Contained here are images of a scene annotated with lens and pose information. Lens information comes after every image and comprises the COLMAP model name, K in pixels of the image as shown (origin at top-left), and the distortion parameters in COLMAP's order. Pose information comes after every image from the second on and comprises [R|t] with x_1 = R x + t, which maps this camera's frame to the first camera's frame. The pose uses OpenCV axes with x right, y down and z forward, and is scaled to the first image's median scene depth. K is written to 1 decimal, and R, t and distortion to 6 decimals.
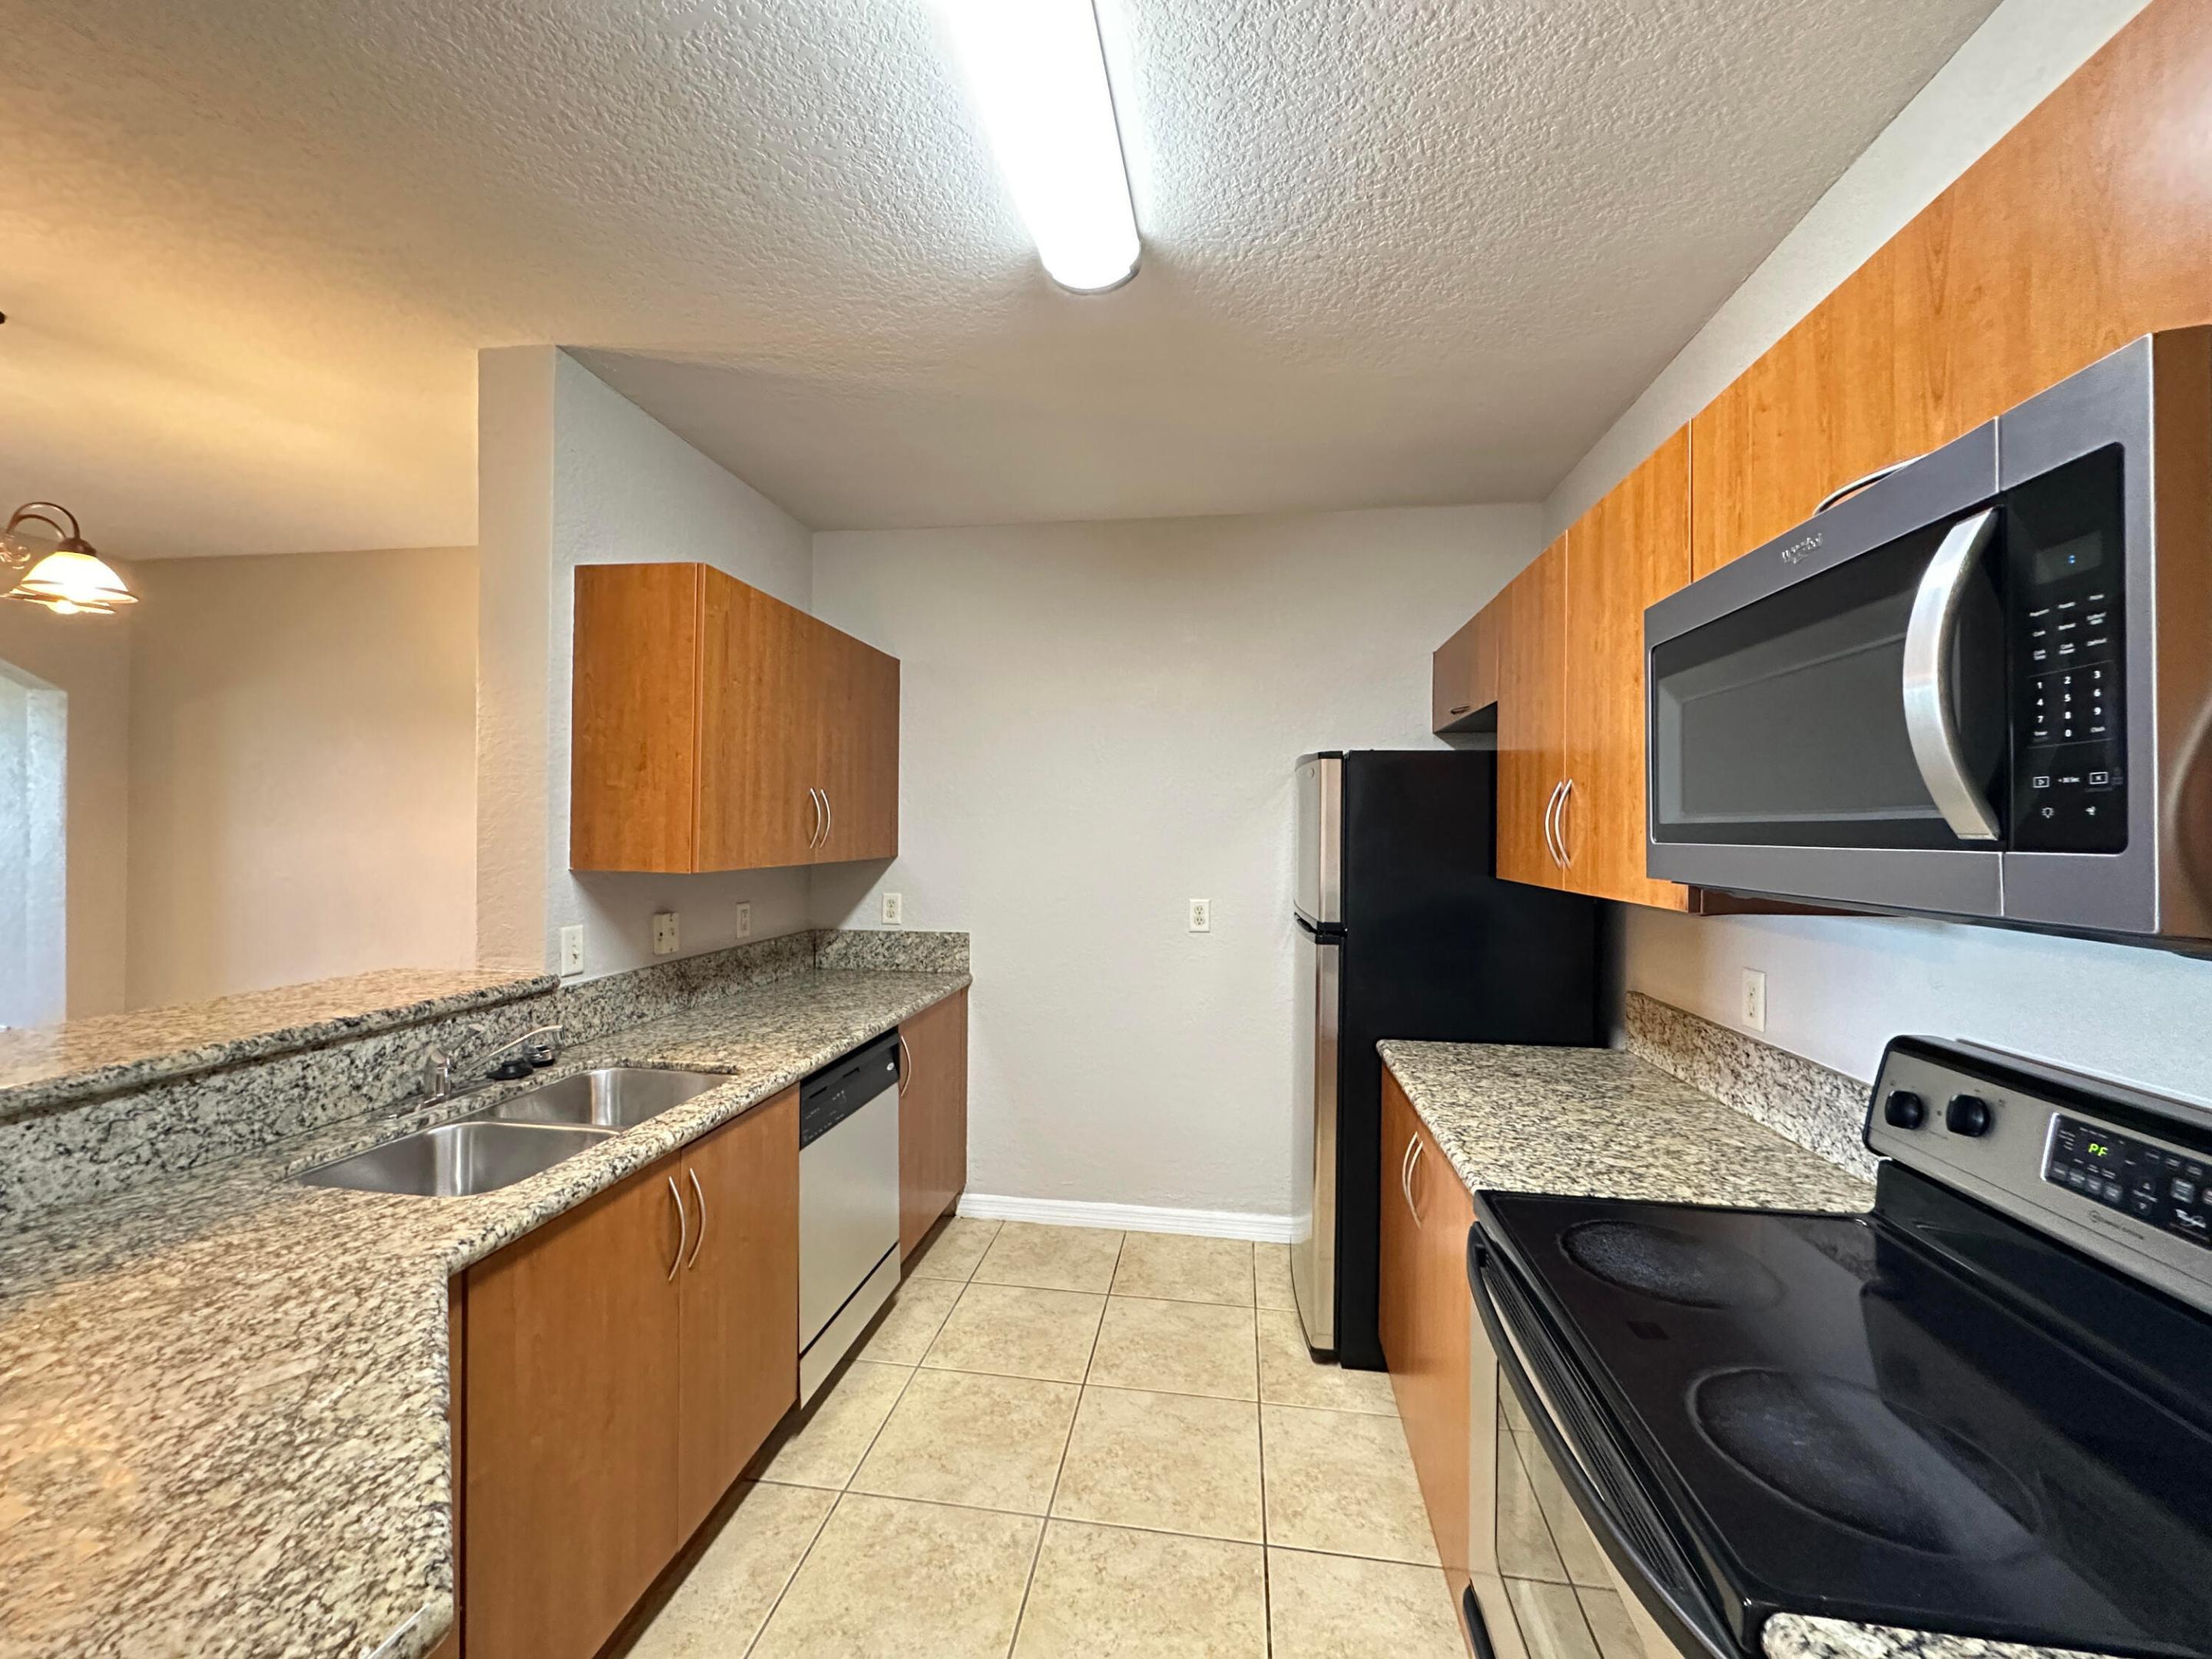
lens RADIAL K [[871.0, 0, 1106.0], [0, 871.0, 829.5], [0, 0, 1]] dist [-0.000940, 0.000024]
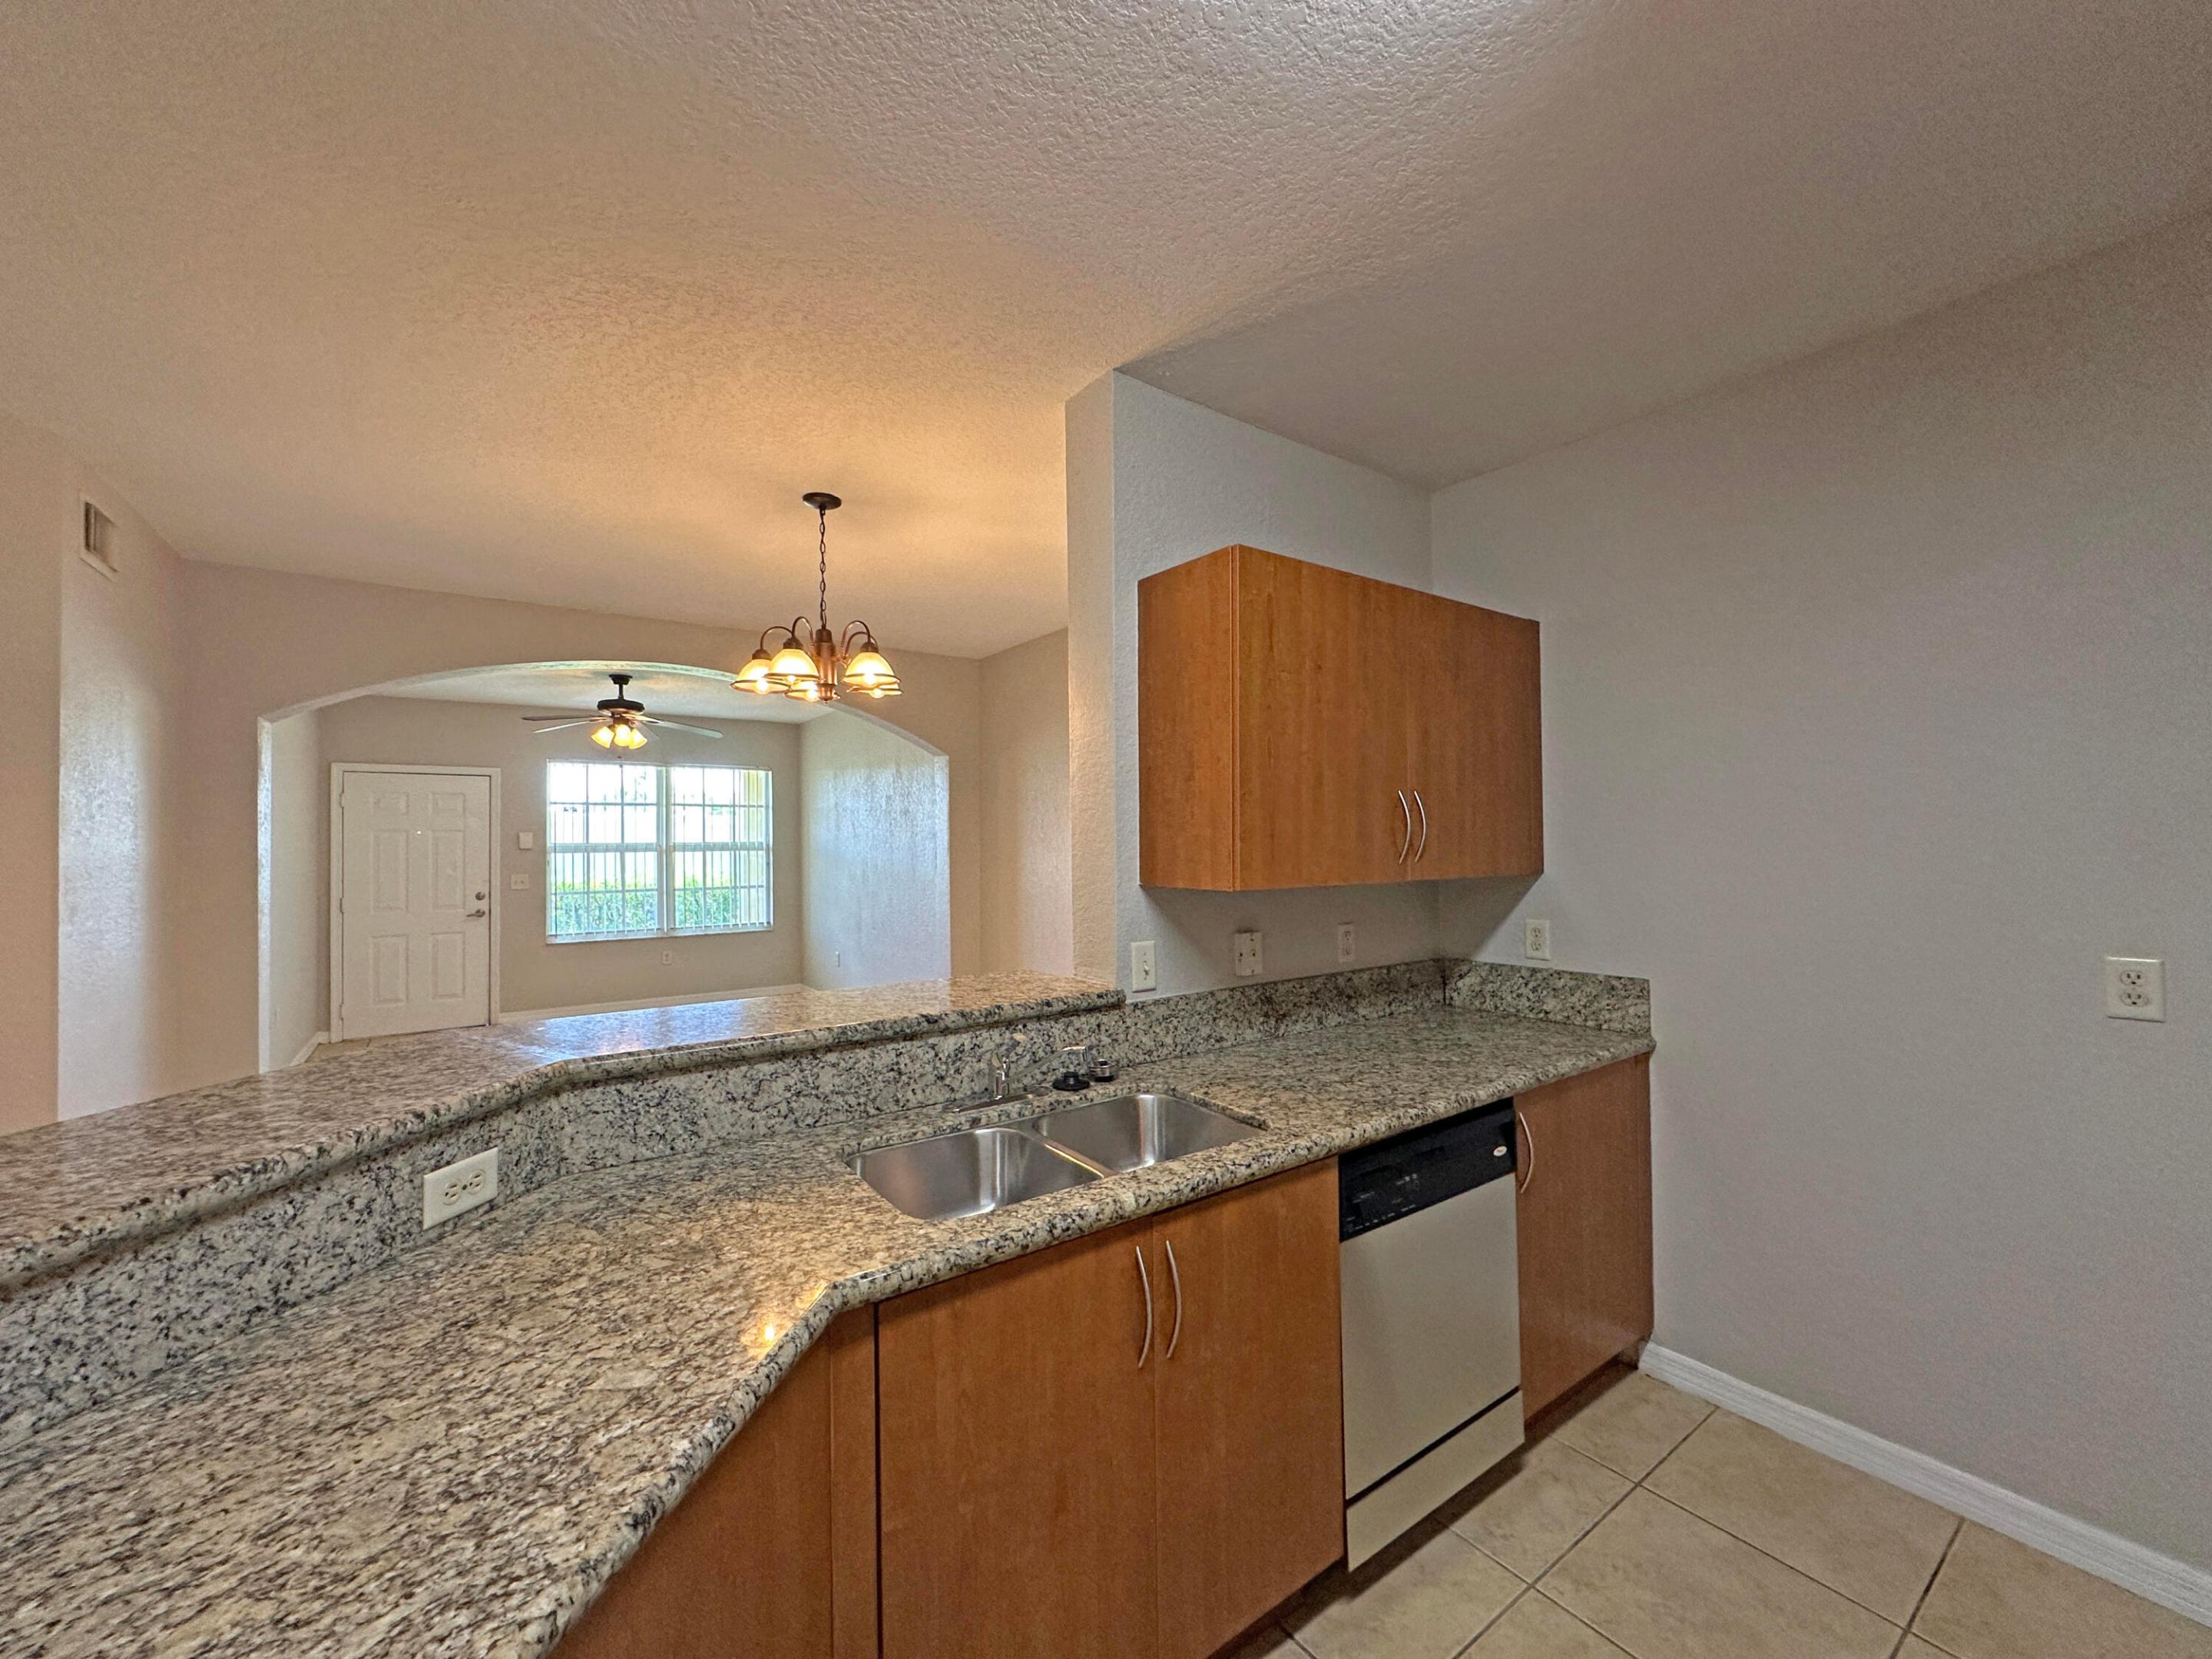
lens RADIAL K [[882.6, 0, 1106.0], [0, 882.6, 829.5], [0, 0, 1]] dist [-0.009868, 0.004716]
pose [[0.699953, -0.027643, -0.713654, 0.086308], [0.017749, 0.999615, -0.021311, 0.003955], [0.713969, 0.002250, 0.700174, 0.287046]]
